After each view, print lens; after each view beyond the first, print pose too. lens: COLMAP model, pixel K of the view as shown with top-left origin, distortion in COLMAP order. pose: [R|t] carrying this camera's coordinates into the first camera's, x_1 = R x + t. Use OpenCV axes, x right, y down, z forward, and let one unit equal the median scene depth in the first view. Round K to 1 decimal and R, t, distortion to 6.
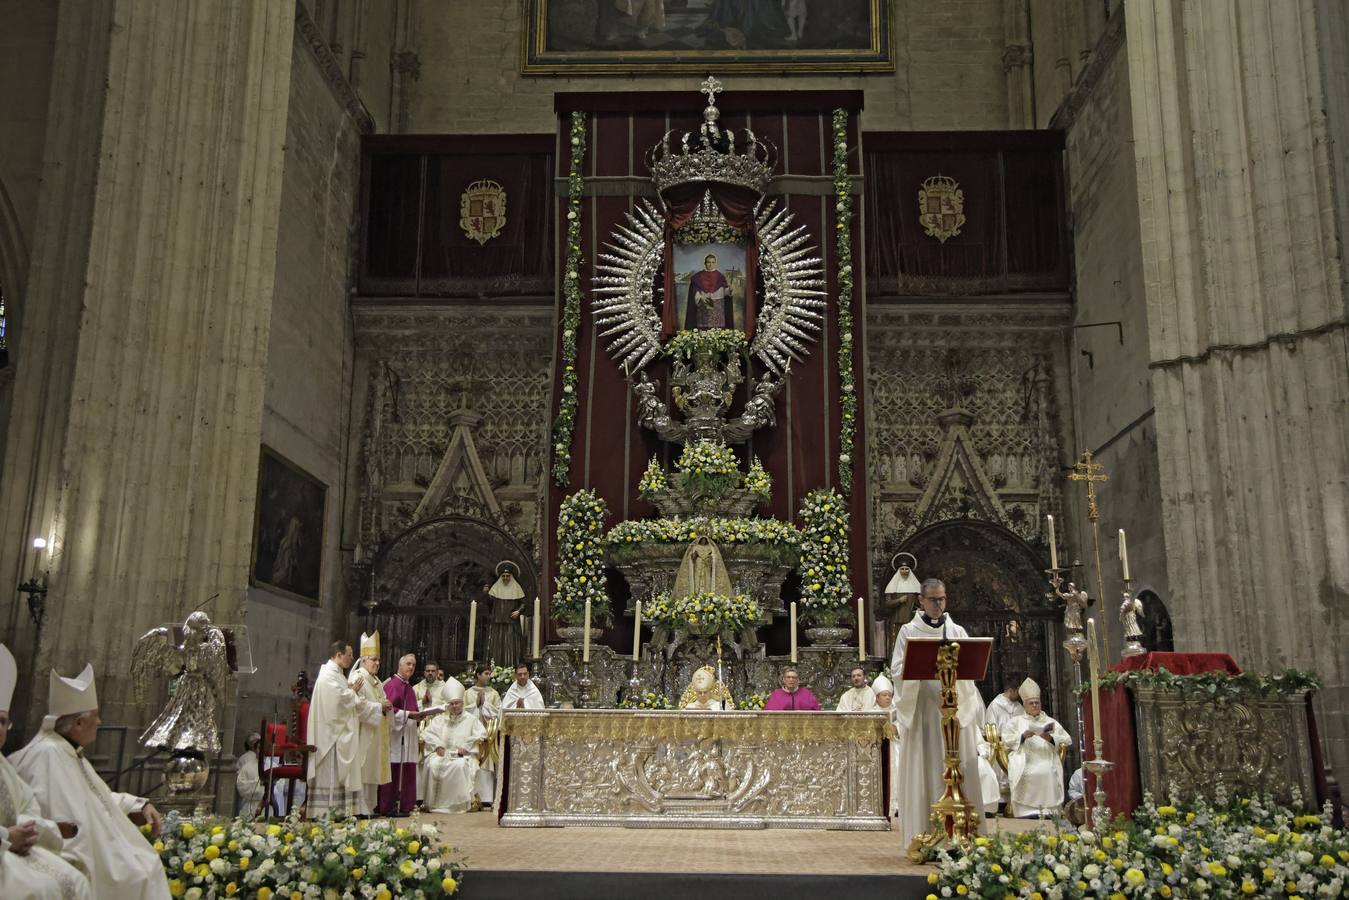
lens RADIAL K [[1305.3, 0, 674.5], [0, 1305.3, 450.0], [0, 0, 1]] dist [0.011086, 0.153354]
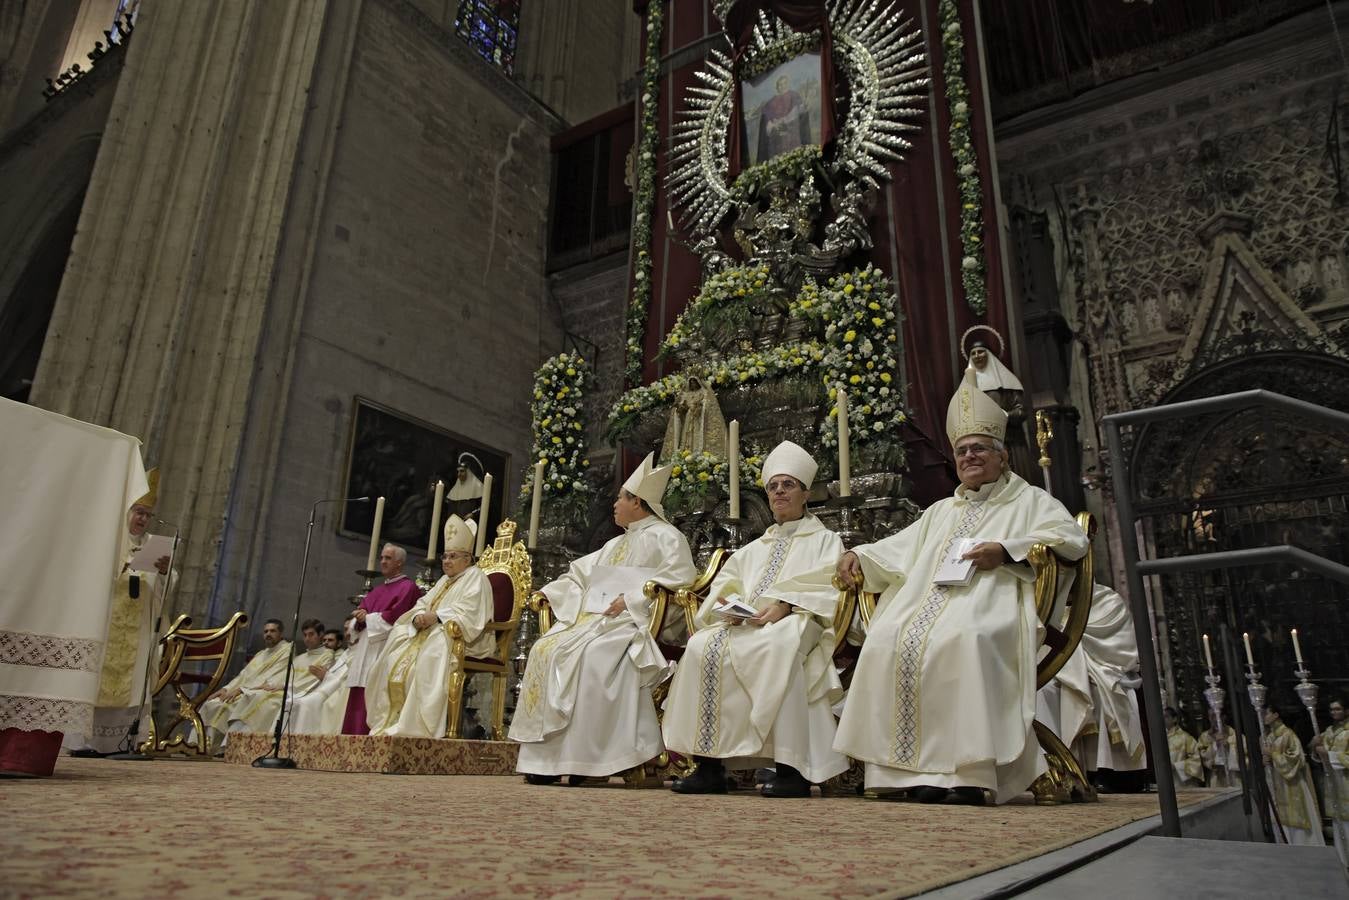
lens RADIAL K [[914.1, 0, 674.5], [0, 914.1, 450.0], [0, 0, 1]] dist [-0.099312, 0.065029]
pose [[0.843131, -0.159996, -0.513352, 0.223780], [0.104679, 0.985279, -0.135157, 0.147614], [0.527420, 0.060218, 0.847468, 0.524762]]
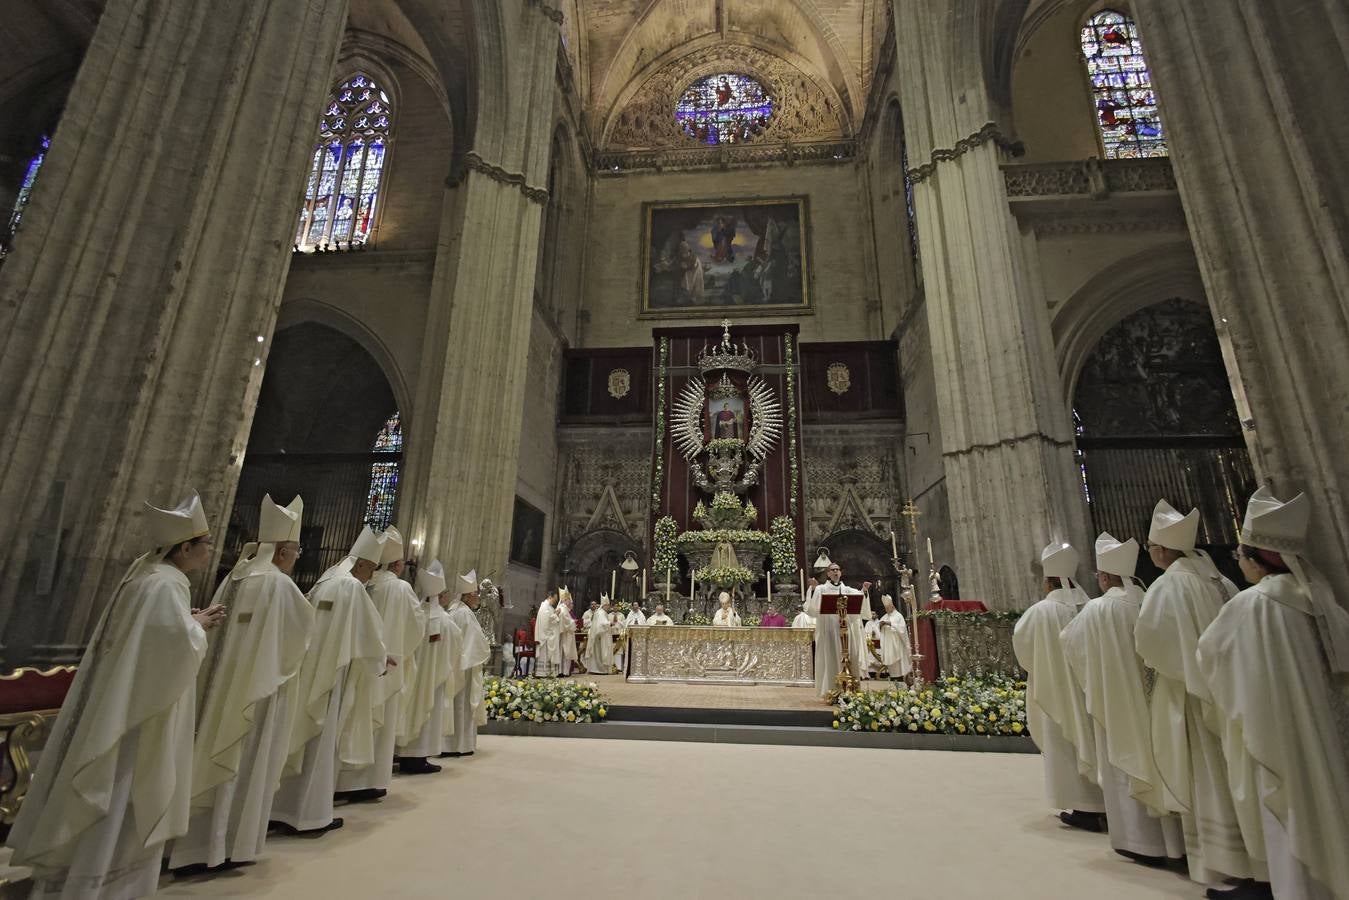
lens RADIAL K [[632.8, 0, 672.9], [0, 632.8, 451.8], [0, 0, 1]] dist [0.017408, -0.000189]
pose [[0.998131, -0.008720, -0.060485, 0.002154], [0.004796, 0.997892, -0.064715, -0.006447], [0.060921, 0.064304, 0.996069, -0.011413]]
